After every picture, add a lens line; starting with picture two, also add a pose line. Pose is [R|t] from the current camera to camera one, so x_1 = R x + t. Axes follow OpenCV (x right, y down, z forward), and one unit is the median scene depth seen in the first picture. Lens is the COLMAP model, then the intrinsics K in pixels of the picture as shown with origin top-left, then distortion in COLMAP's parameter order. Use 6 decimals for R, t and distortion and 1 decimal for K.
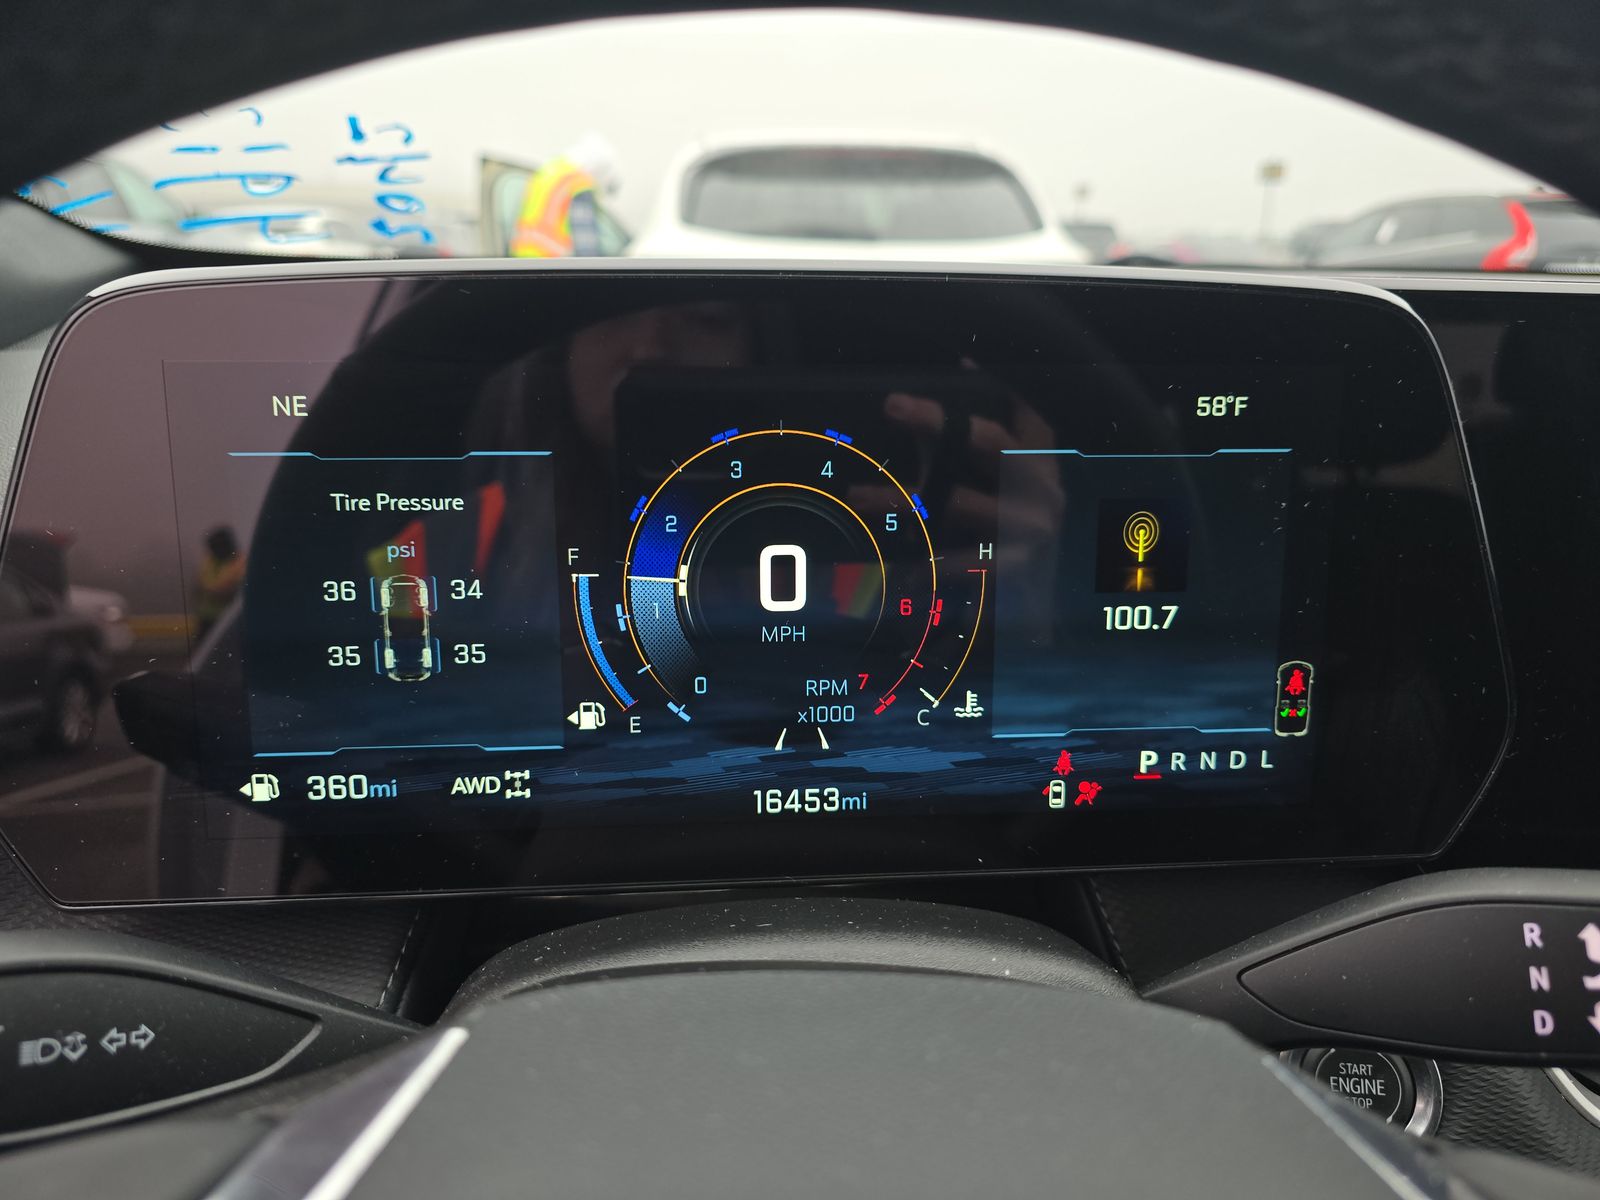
lens RADIAL K [[1066.6, 0, 813.0], [0, 1066.6, 601.4], [0, 0, 1]] dist [0.001517, -0.015490]
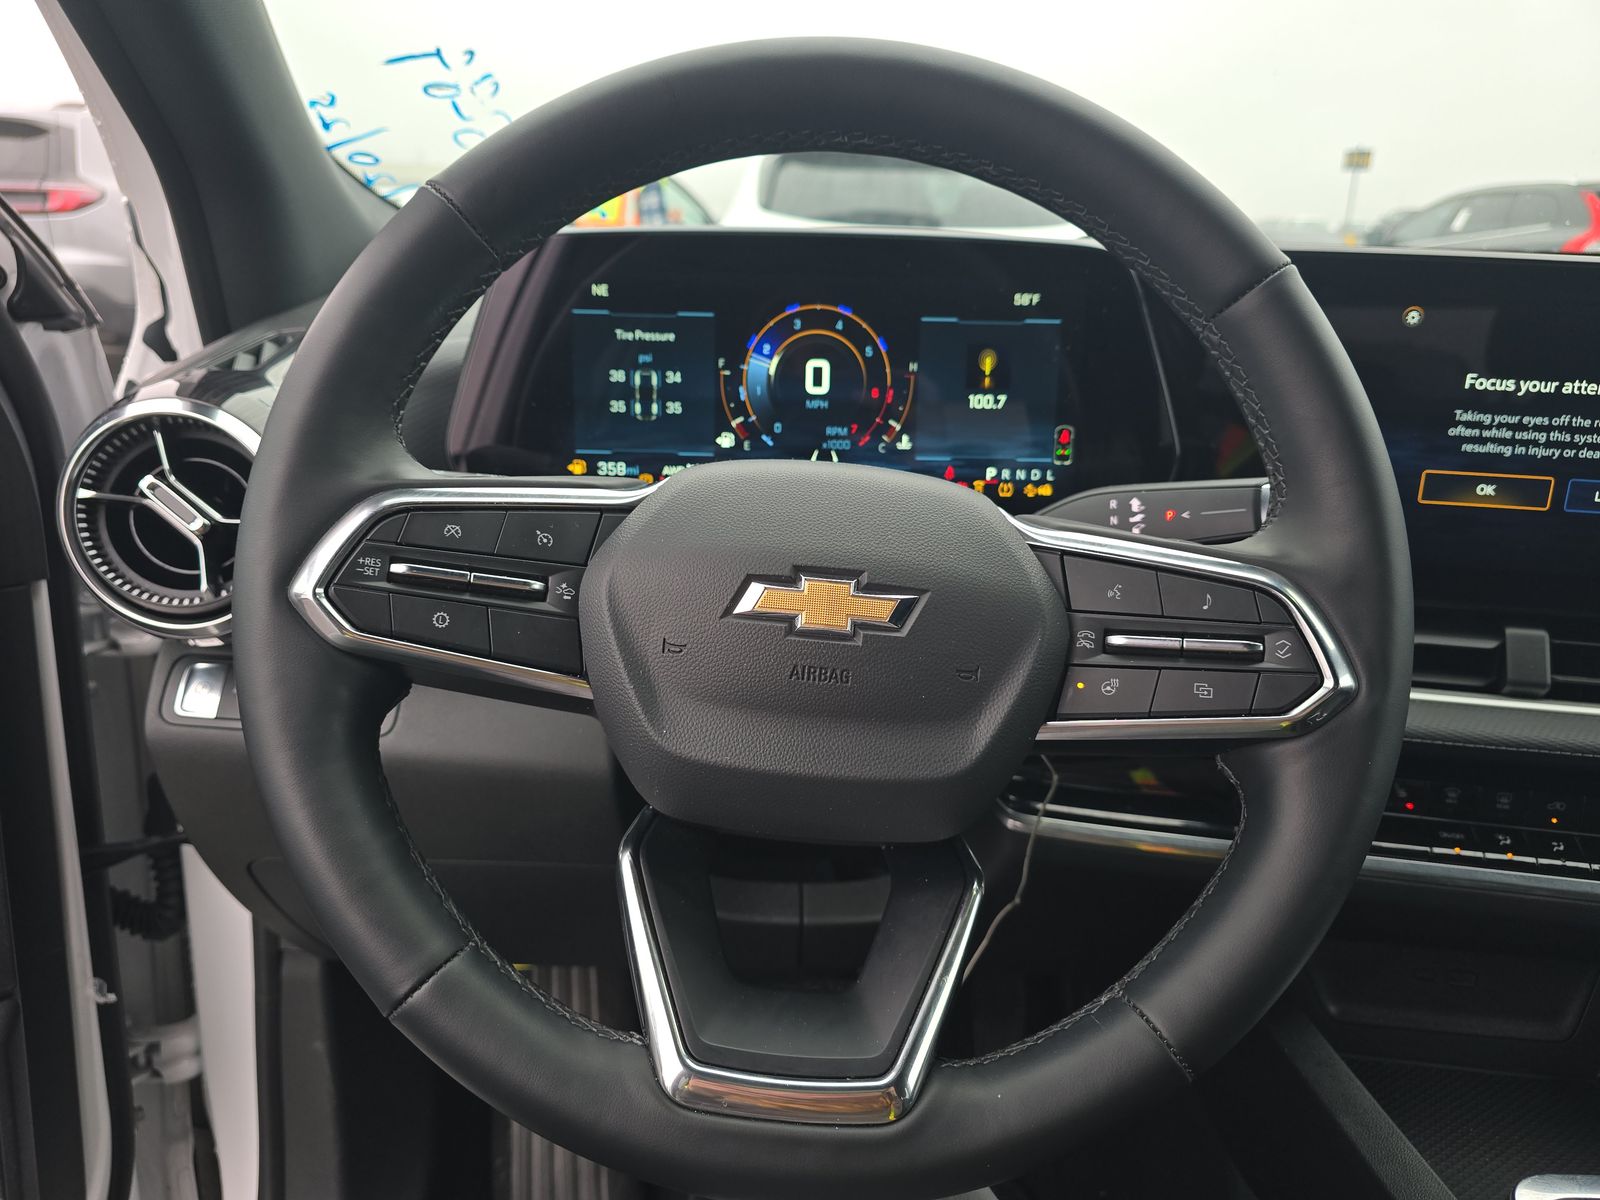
lens RADIAL K [[1066.6, 0, 800.0], [0, 1066.6, 612.3], [0, 0, 1]] dist [0.001517, -0.015490]
pose [[0.997249, 0.033338, -0.066210, 0.093995], [-0.031819, 0.999209, 0.023862, 0.398600], [0.066953, -0.021690, 0.997520, -1.148250]]
